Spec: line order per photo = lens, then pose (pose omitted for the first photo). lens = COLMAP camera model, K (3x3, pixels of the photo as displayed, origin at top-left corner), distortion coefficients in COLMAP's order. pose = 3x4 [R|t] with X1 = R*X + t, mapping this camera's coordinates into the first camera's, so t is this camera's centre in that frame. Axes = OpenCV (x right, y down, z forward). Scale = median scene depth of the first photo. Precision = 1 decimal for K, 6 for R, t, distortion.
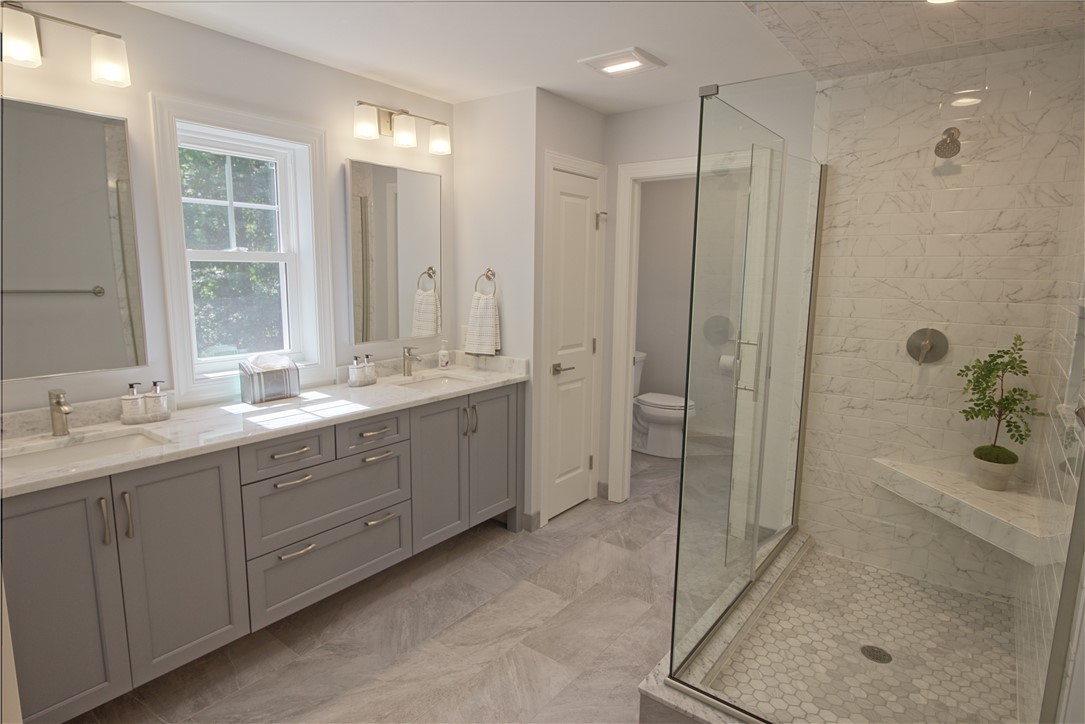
lens RADIAL K [[587.7, 0, 542.5], [0, 587.7, 362.0], [0, 0, 1]] dist [-0.004103, 0.001608]
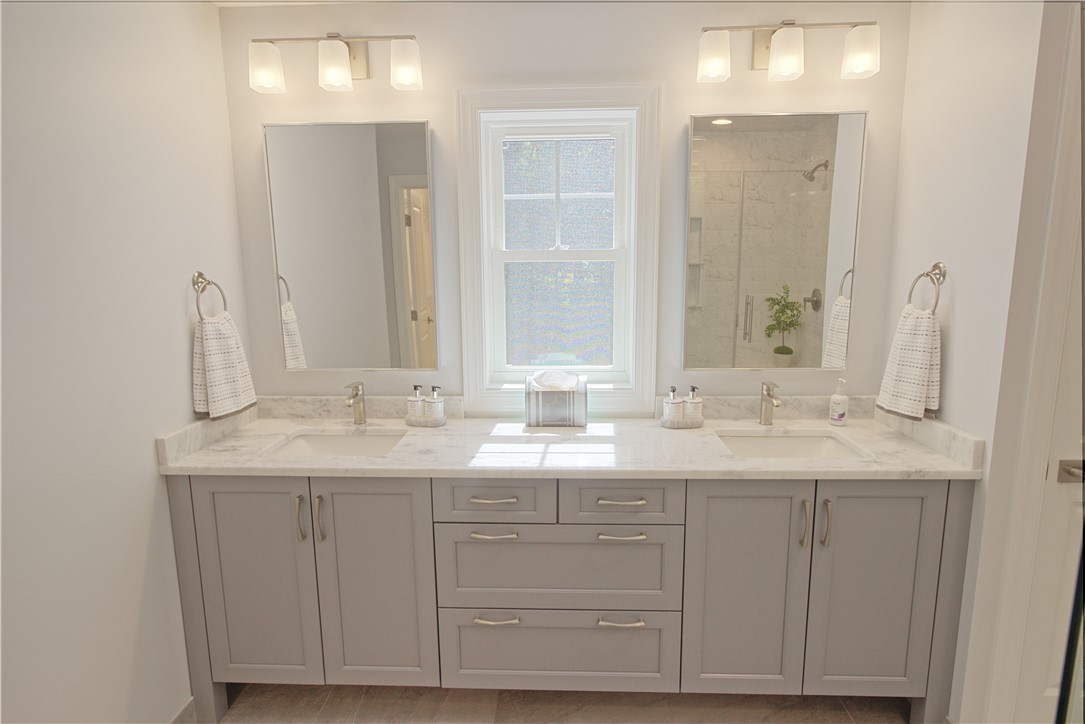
lens RADIAL K [[587.7, 0, 542.5], [0, 587.7, 362.0], [0, 0, 1]] dist [-0.004103, 0.001608]
pose [[0.573299, 0.118039, -0.810799, 0.200512], [-0.111940, 0.991573, 0.065206, -0.077293], [0.811664, 0.053378, 0.581681, 0.480921]]
